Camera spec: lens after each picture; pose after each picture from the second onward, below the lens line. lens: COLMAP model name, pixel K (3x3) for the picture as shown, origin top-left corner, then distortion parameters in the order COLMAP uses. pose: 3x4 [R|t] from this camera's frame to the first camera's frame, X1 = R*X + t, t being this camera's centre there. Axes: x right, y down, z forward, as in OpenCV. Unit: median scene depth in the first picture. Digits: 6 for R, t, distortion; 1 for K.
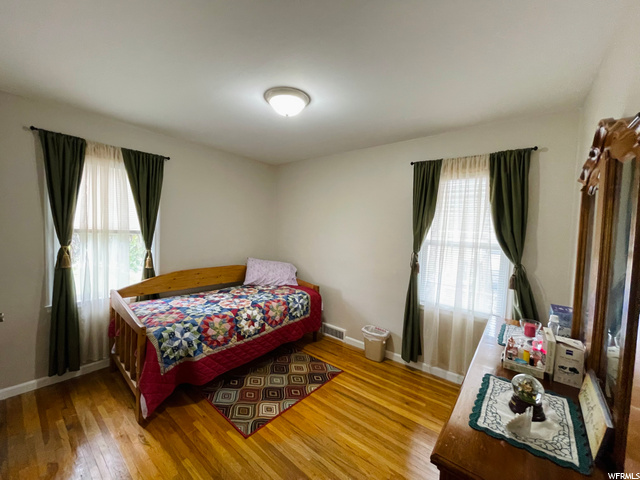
lens RADIAL K [[258.3, 0, 317.4], [0, 258.3, 238.9], [0, 0, 1]] dist [-0.001124, 0.000005]
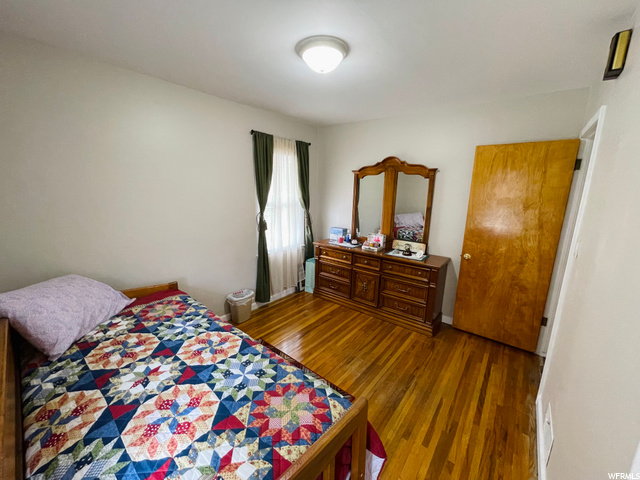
lens RADIAL K [[258.3, 0, 317.4], [0, 258.3, 238.9], [0, 0, 1]] dist [-0.001124, 0.000005]
pose [[-0.010154, -0.226807, 0.973887, -0.902222], [0.029631, 0.973441, 0.227012, -0.105256], [-0.999509, 0.031162, -0.003164, 0.858737]]
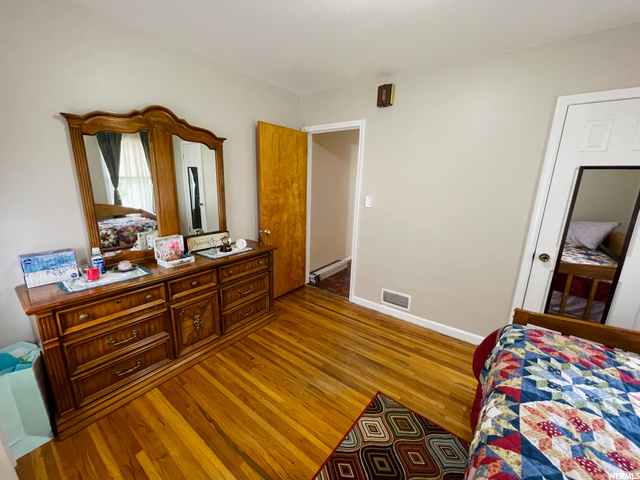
lens RADIAL K [[258.3, 0, 317.4], [0, 258.3, 238.9], [0, 0, 1]] dist [-0.001124, 0.000005]
pose [[-0.997435, -0.051554, -0.049651, 0.035246], [-0.063302, 0.959137, 0.275769, -0.060403], [0.033405, 0.278205, -0.959941, 1.364818]]
